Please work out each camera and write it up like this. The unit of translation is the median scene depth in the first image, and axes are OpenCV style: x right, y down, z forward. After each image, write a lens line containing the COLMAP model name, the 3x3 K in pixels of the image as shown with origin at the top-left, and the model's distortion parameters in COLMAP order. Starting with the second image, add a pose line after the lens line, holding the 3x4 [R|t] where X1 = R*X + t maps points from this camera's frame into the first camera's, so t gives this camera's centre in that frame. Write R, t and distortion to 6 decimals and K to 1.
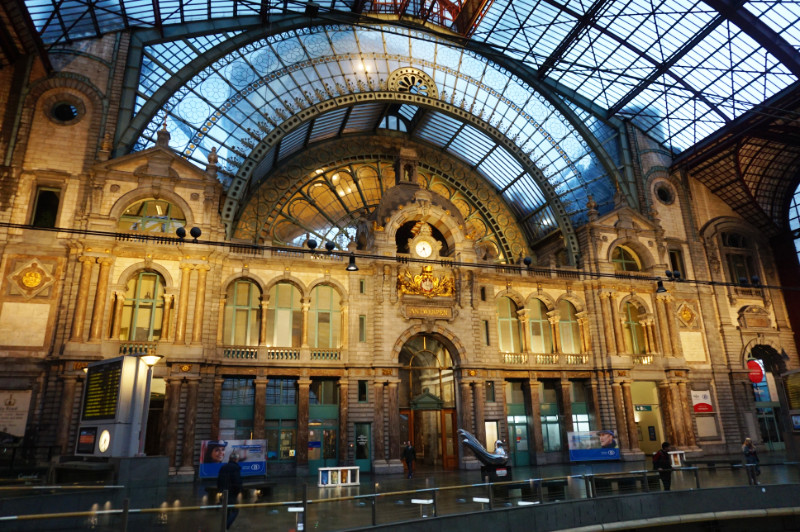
lens RADIAL K [[537.4, 0, 399.8], [0, 537.4, 269.7], [0, 0, 1]] dist [-0.052043, 0.036046]
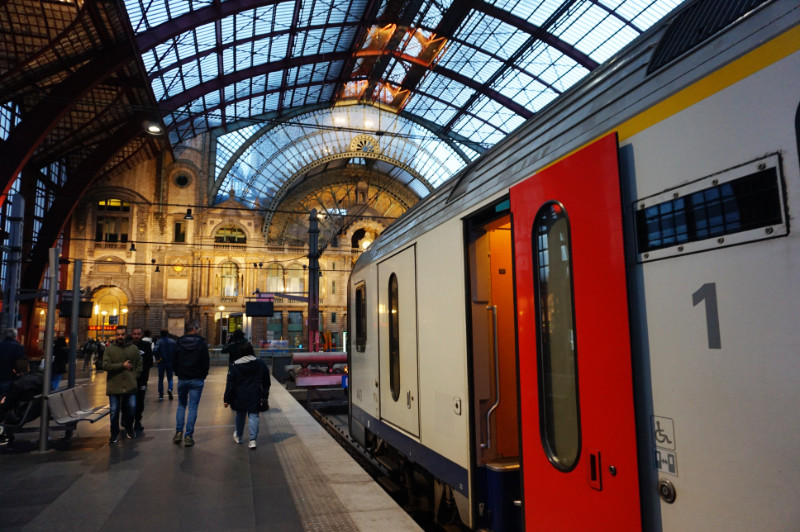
lens RADIAL K [[537.4, 0, 399.1], [0, 537.4, 263.7], [0, 0, 1]] dist [-0.052043, 0.036046]
pose [[0.999620, 0.006945, -0.026666, 0.226546], [-0.002671, 0.987582, 0.157079, -0.294069], [0.027426, -0.156948, 0.987226, -0.964361]]
